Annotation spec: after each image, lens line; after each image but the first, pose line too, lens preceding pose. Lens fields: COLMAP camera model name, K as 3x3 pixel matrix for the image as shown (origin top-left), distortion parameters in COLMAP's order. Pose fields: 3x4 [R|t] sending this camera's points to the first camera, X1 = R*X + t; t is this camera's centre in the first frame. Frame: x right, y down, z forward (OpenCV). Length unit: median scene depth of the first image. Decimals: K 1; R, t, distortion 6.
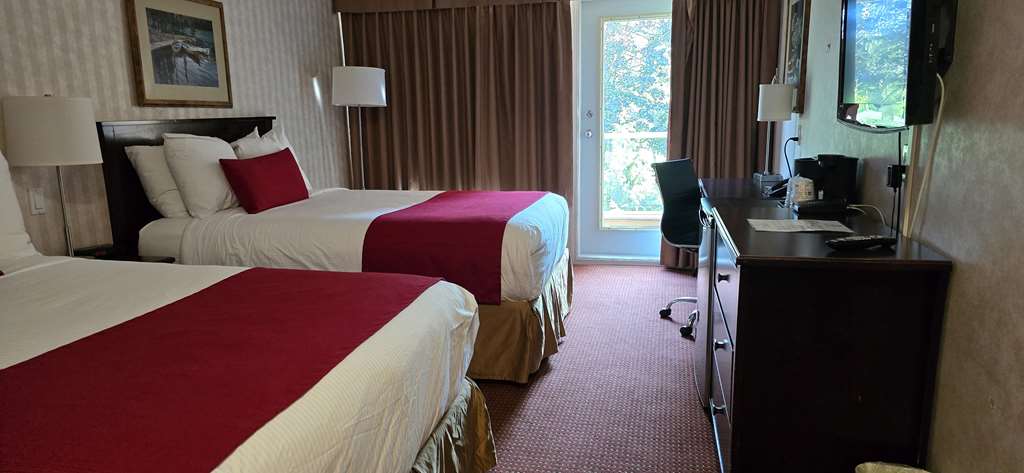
lens RADIAL K [[664.0, 0, 514.7], [0, 664.0, 238.1], [0, 0, 1]] dist [0.066879, -0.052855]
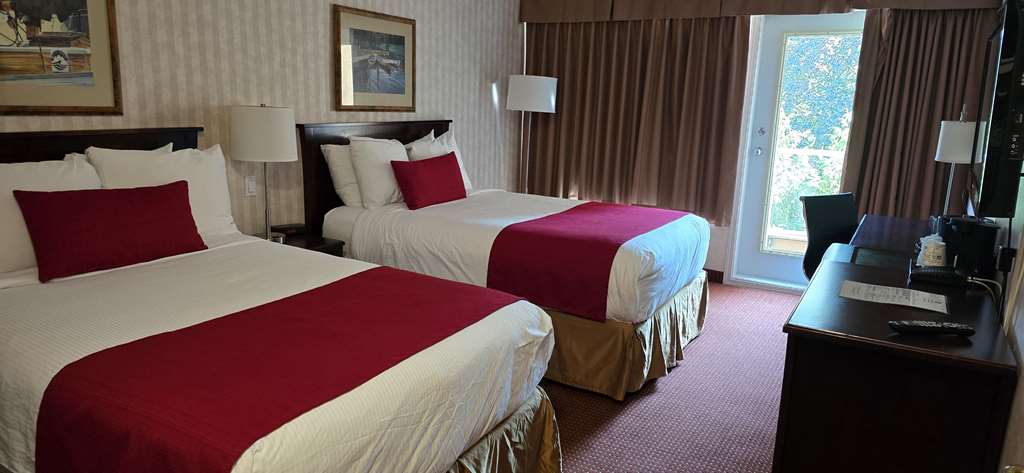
lens RADIAL K [[664.0, 0, 514.7], [0, 664.0, 238.1], [0, 0, 1]] dist [0.066879, -0.052855]
pose [[0.950961, 0.114337, -0.287403, 0.115603], [-0.108929, 0.993440, 0.034793, -0.048301], [0.289496, -0.001781, 0.957178, -0.046286]]
